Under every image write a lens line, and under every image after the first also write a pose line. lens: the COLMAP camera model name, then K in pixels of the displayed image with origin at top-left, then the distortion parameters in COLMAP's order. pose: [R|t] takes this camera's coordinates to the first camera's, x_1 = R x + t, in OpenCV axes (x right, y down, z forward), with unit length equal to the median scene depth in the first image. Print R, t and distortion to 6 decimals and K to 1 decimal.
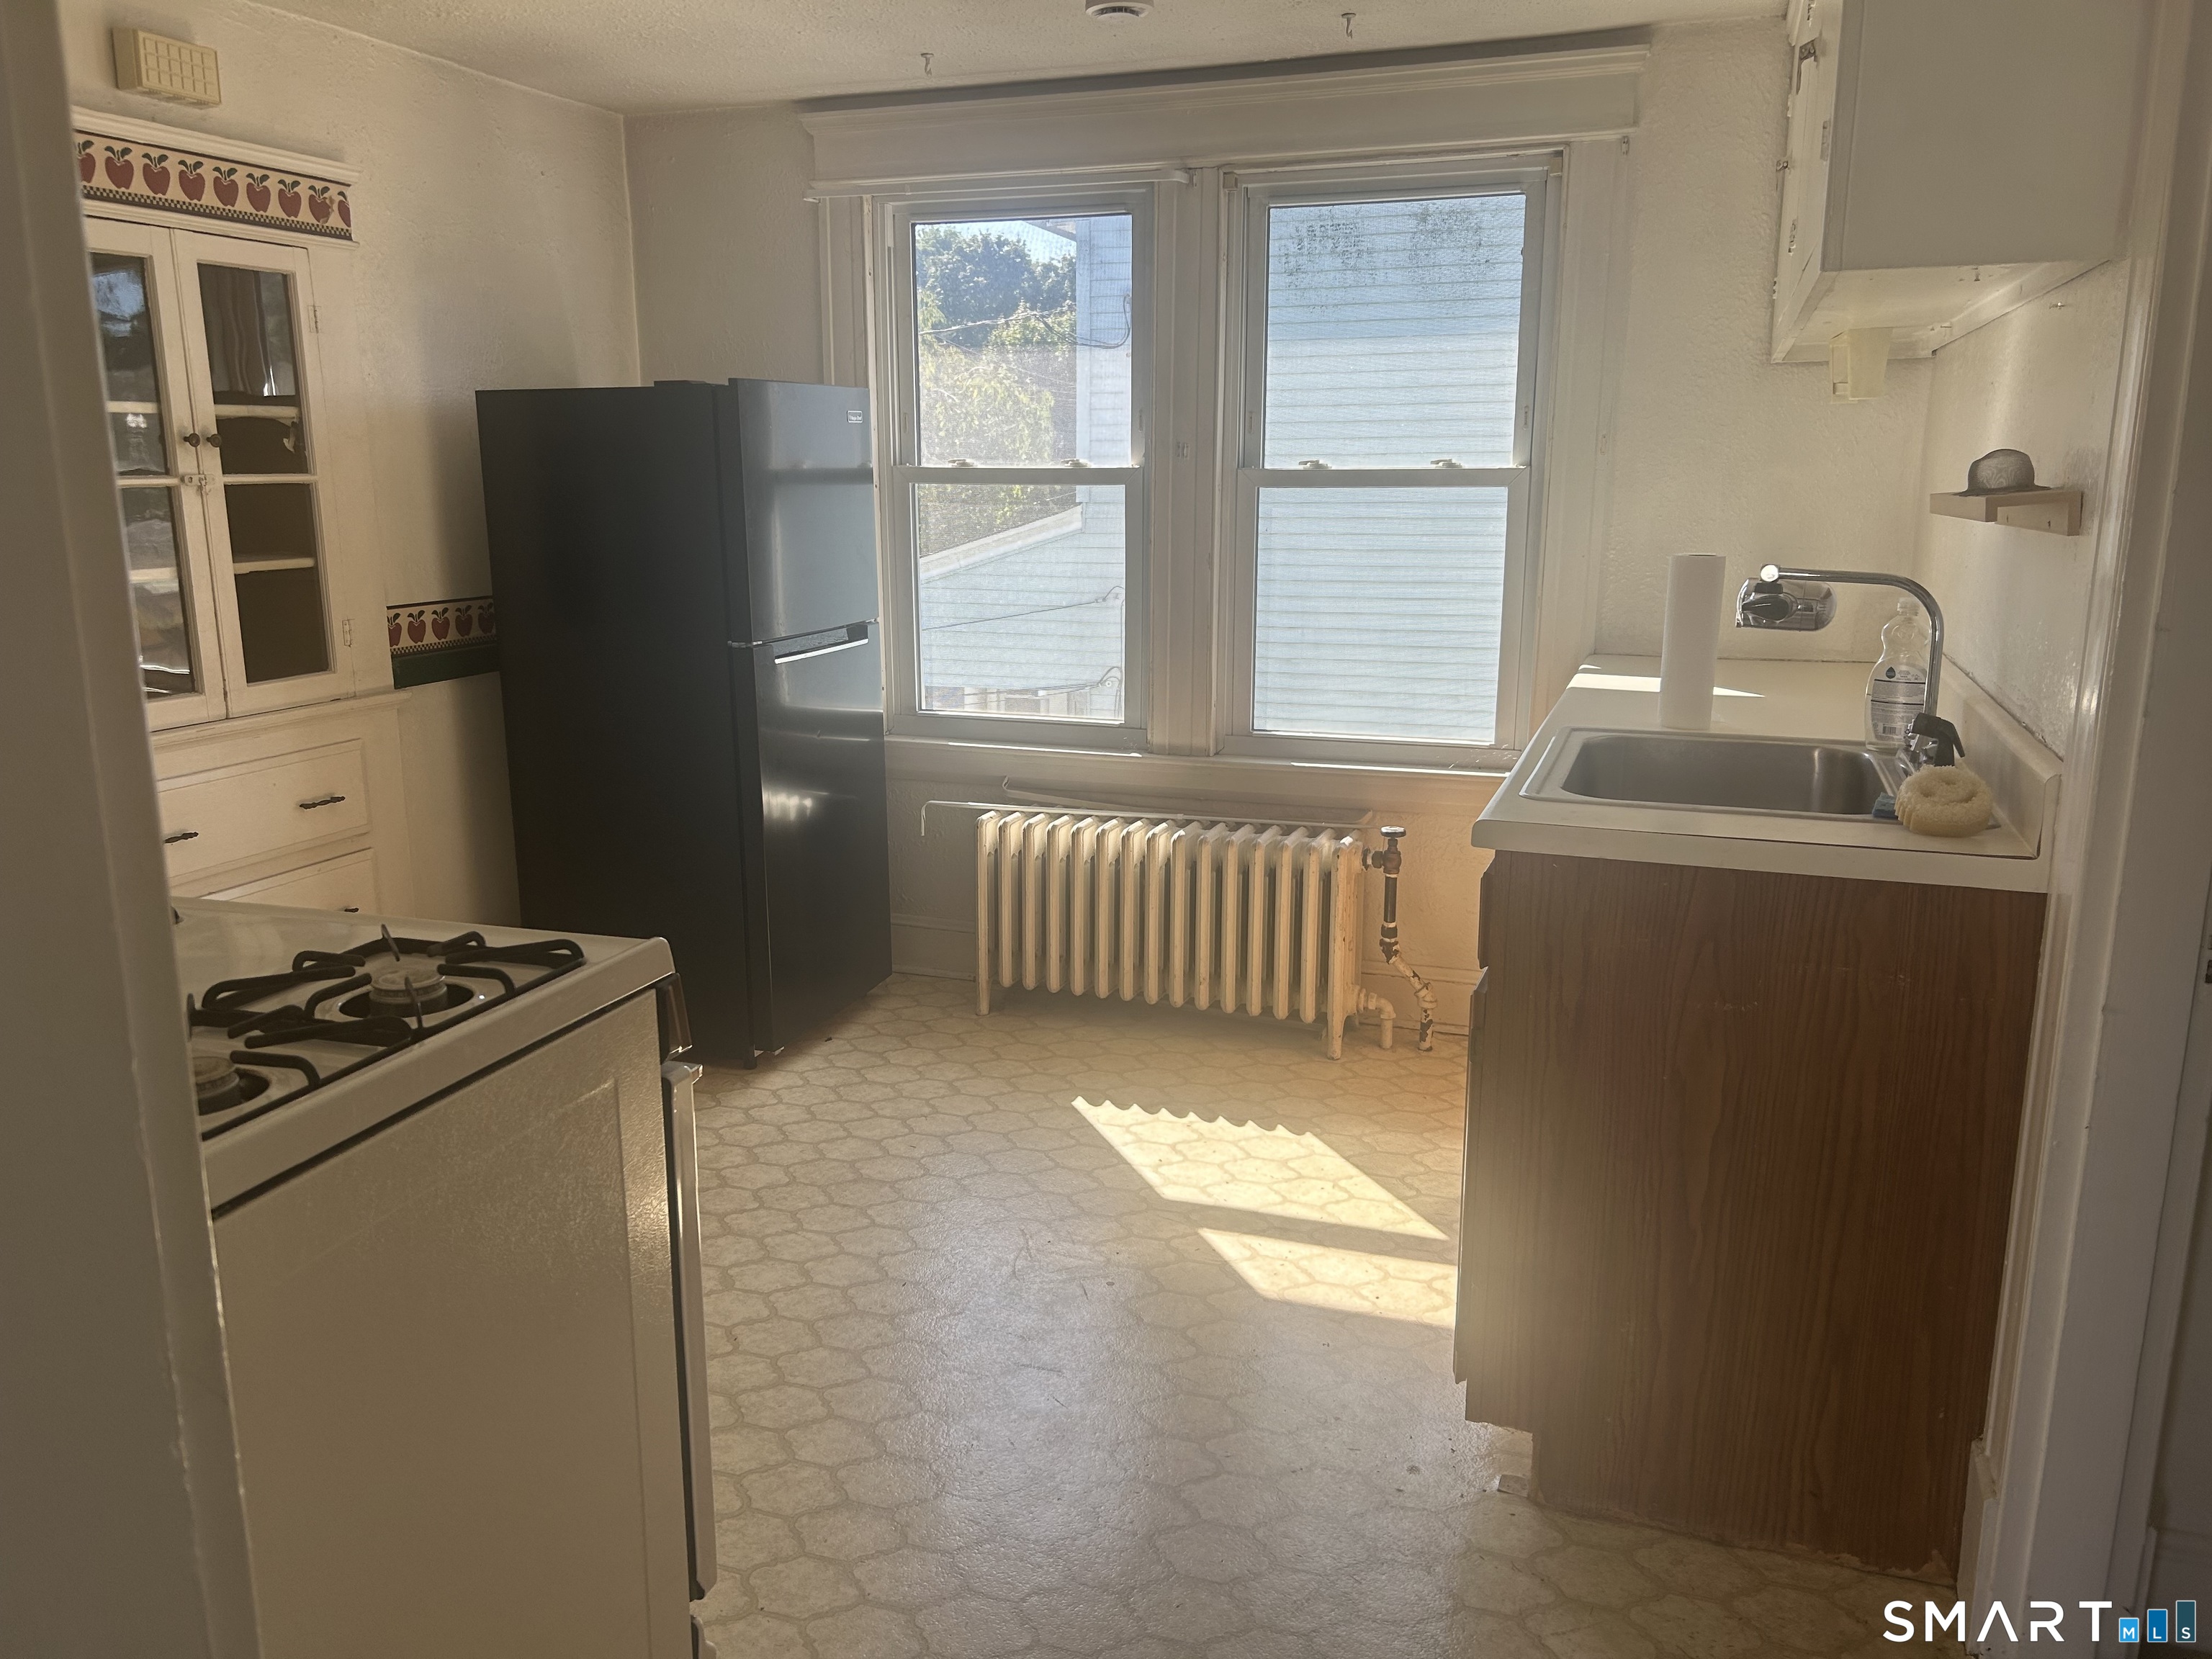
lens RADIAL K [[1670.1, 0, 1106.0], [0, 1670.1, 829.5], [0, 0, 1]] dist [0.064967, -0.068338]
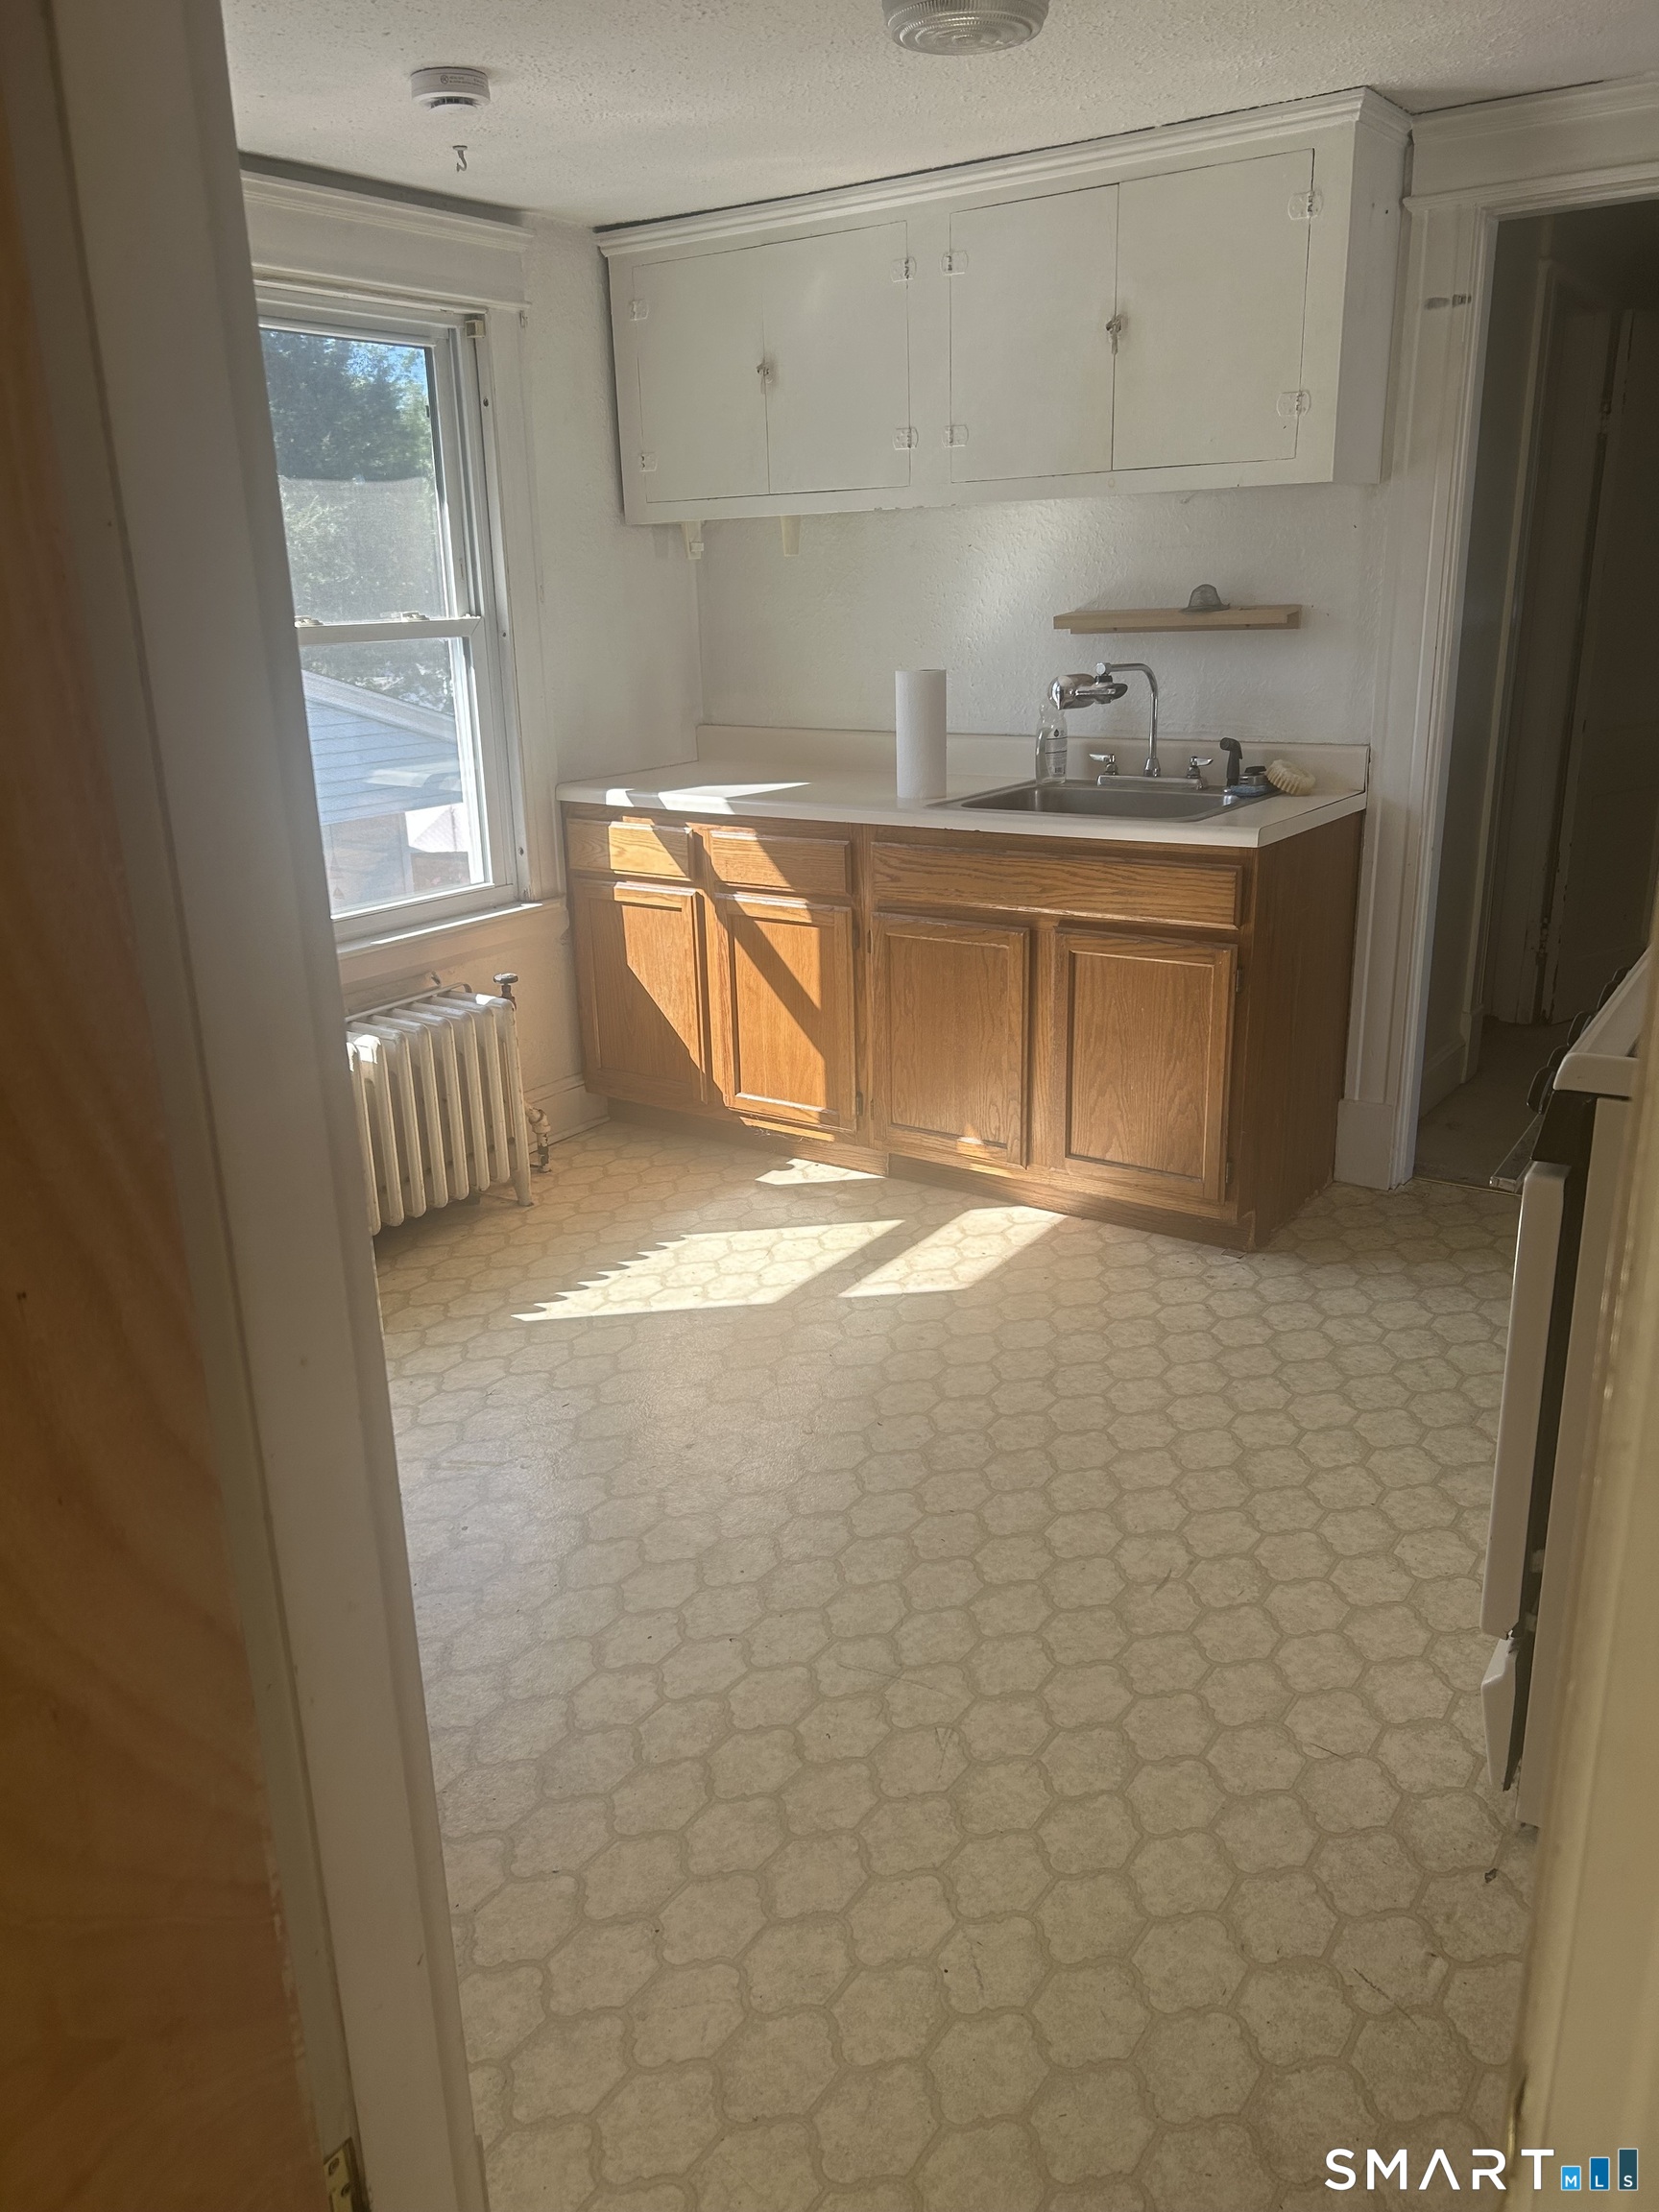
lens RADIAL K [[1667.4, 0, 781.3], [0, 1667.4, 1100.1], [0, 0, 1]] dist [0.083105, -0.107532]
pose [[0.267497, -0.291680, 0.918351, -0.866484], [0.241611, 0.942938, 0.229113, -0.140906], [-0.932775, 0.160596, 0.322706, 0.594792]]
